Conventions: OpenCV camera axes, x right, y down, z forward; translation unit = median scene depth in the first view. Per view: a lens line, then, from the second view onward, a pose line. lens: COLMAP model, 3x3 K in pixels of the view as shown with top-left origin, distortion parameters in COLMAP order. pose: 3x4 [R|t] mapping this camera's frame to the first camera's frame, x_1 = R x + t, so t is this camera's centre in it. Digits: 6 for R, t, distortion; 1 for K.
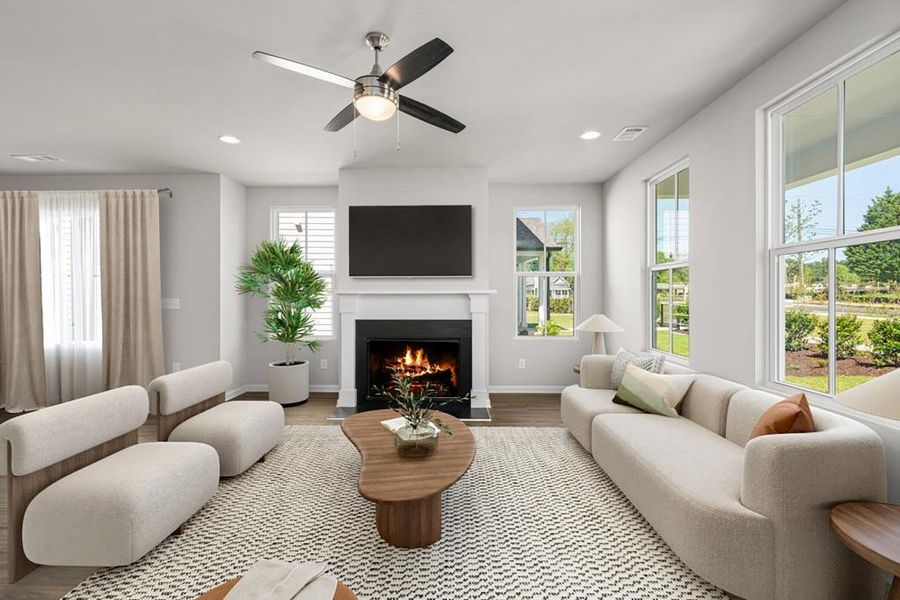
lens RADIAL K [[408.6, 0, 450.8], [0, 408.6, 296.9], [0, 0, 1]] dist [-0.003679, 0.001498]
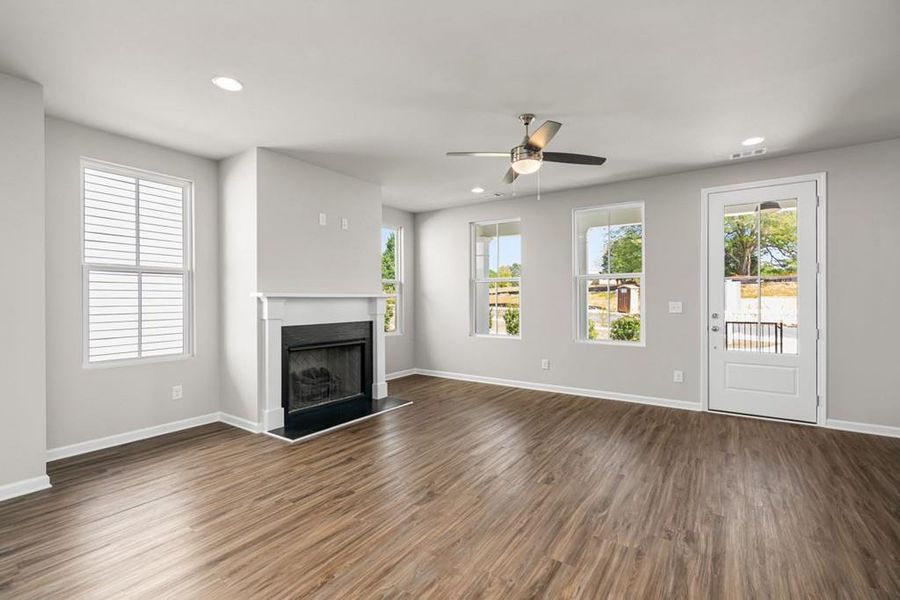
lens RADIAL K [[408.6, 0, 443.3], [0, 408.6, 298.7], [0, 0, 1]] dist [-0.003679, 0.001498]
pose [[0.548086, -0.000156, 0.836422, -0.774528], [0.005186, 0.999981, -0.003212, 0.001110], [-0.836406, 0.006098, 0.548077, 0.228844]]
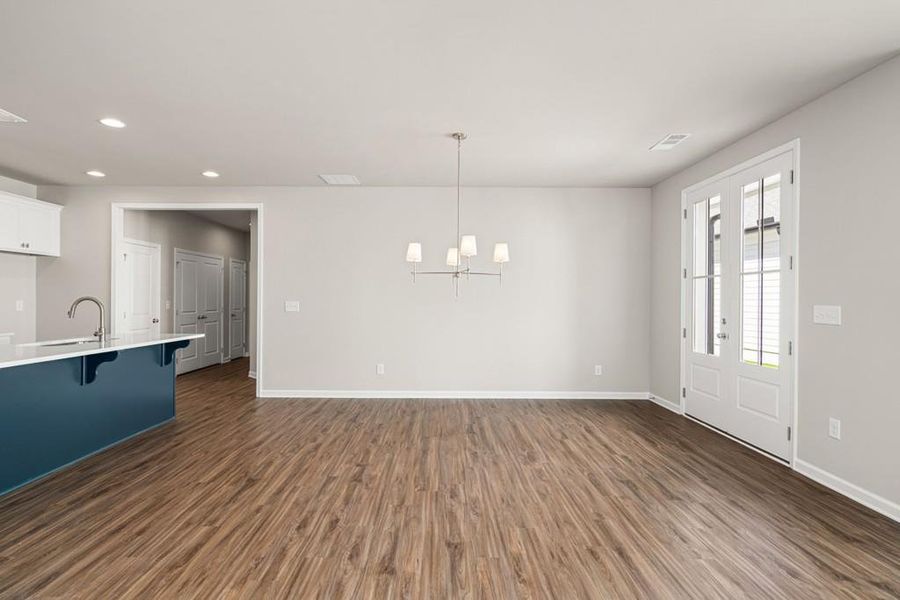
lens RADIAL K [[447.4, 0, 449.3], [0, 447.4, 299.5], [0, 0, 1]] dist [-0.001988, 0.002004]
pose [[0.033085, 0.004016, -0.999444, -0.064087], [-0.009836, 0.999945, 0.003693, -0.001523], [0.999404, 0.009708, 0.033123, 0.460806]]
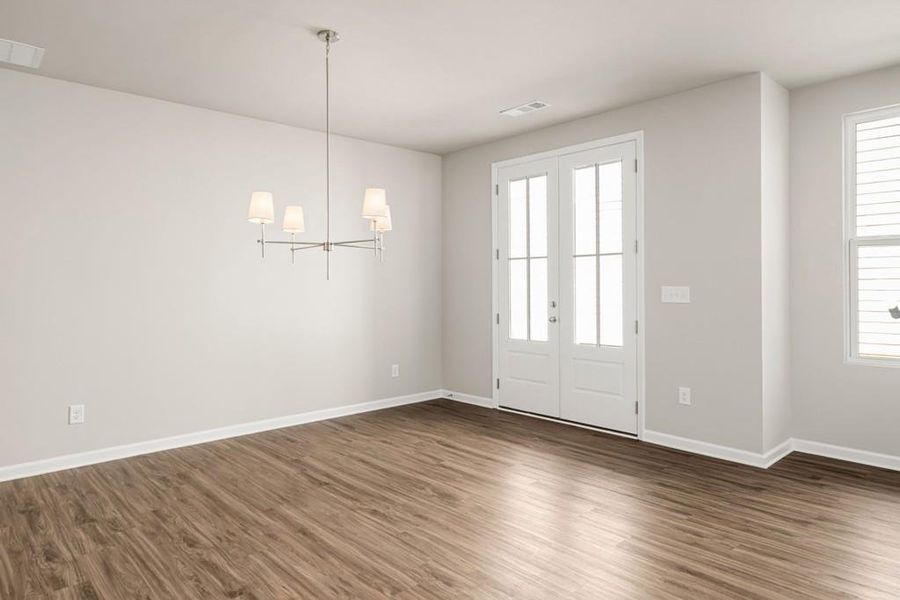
lens RADIAL K [[547.4, 0, 430.7], [0, 547.4, 283.6], [0, 0, 1]] dist [-0.004028, 0.005985]
pose [[0.684985, -0.003268, -0.728550, -0.333457], [0.002100, 0.999995, -0.002511, 0.001693], [0.728554, 0.000190, 0.684988, 0.128846]]
